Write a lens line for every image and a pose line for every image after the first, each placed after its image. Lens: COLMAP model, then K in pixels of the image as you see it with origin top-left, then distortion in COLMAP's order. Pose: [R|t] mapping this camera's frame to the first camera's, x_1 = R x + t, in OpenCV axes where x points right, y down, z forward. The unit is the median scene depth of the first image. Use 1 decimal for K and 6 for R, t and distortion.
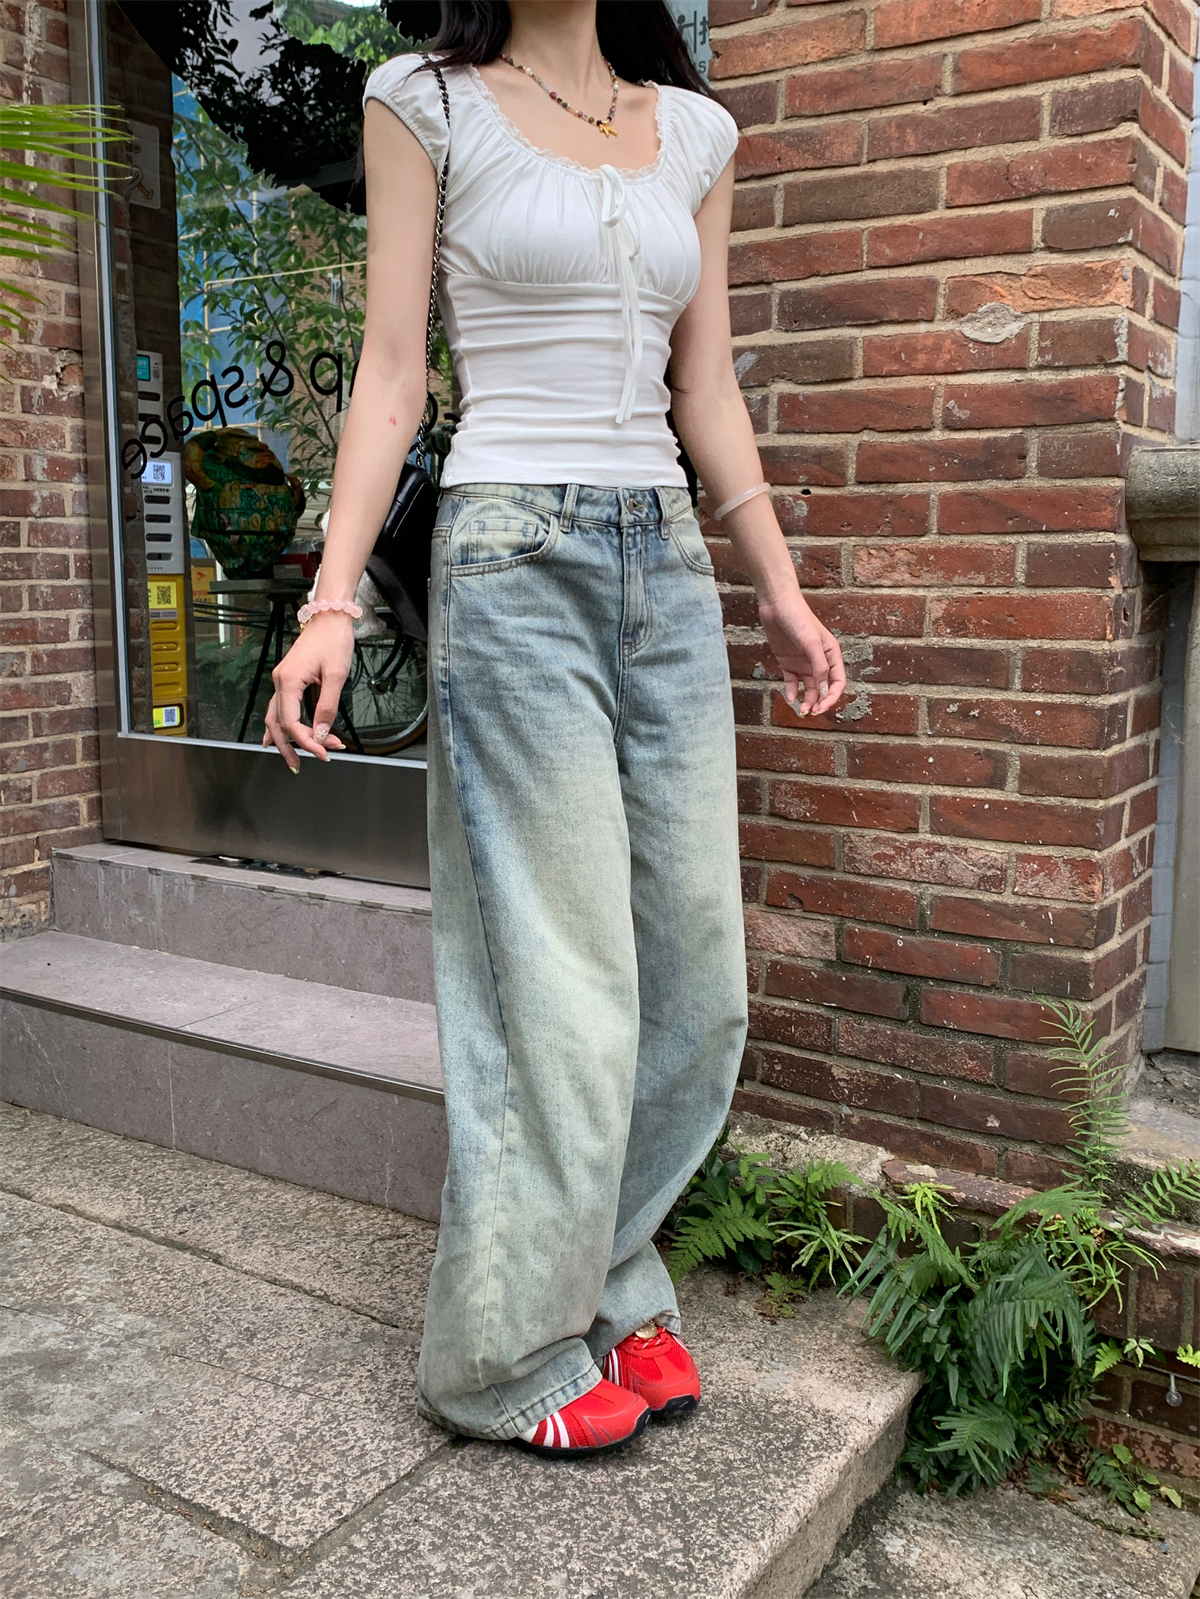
lens RADIAL K [[1461.6, 0, 600.0], [0, 1461.6, 799.5], [0, 0, 1]] dist [0.150749, -0.262918]
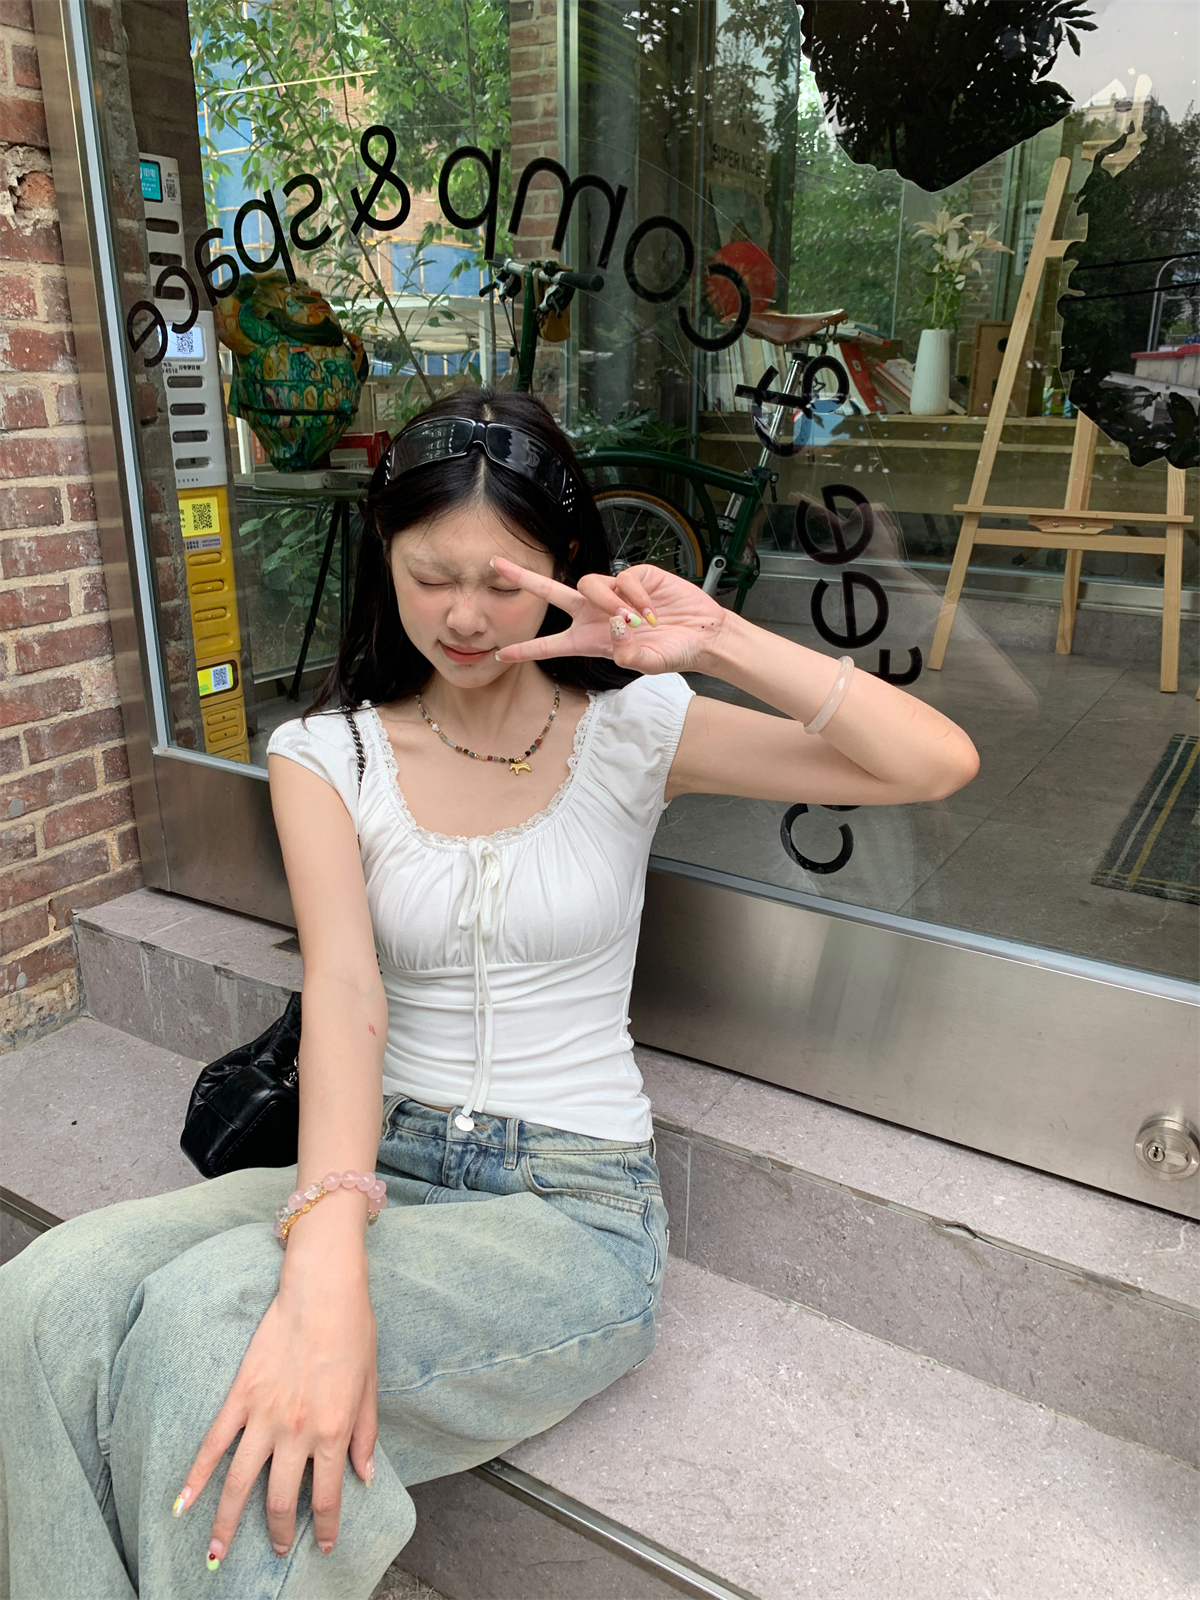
lens RADIAL K [[1194.4, 0, 600.0], [0, 1194.4, 800.0], [0, 0, 1]] dist [0.003206, 0.045442]
pose [[0.999396, -0.013685, 0.031928, -0.134998], [0.007595, 0.982972, 0.183600, -0.122493], [-0.033897, -0.183247, 0.982482, 0.439088]]
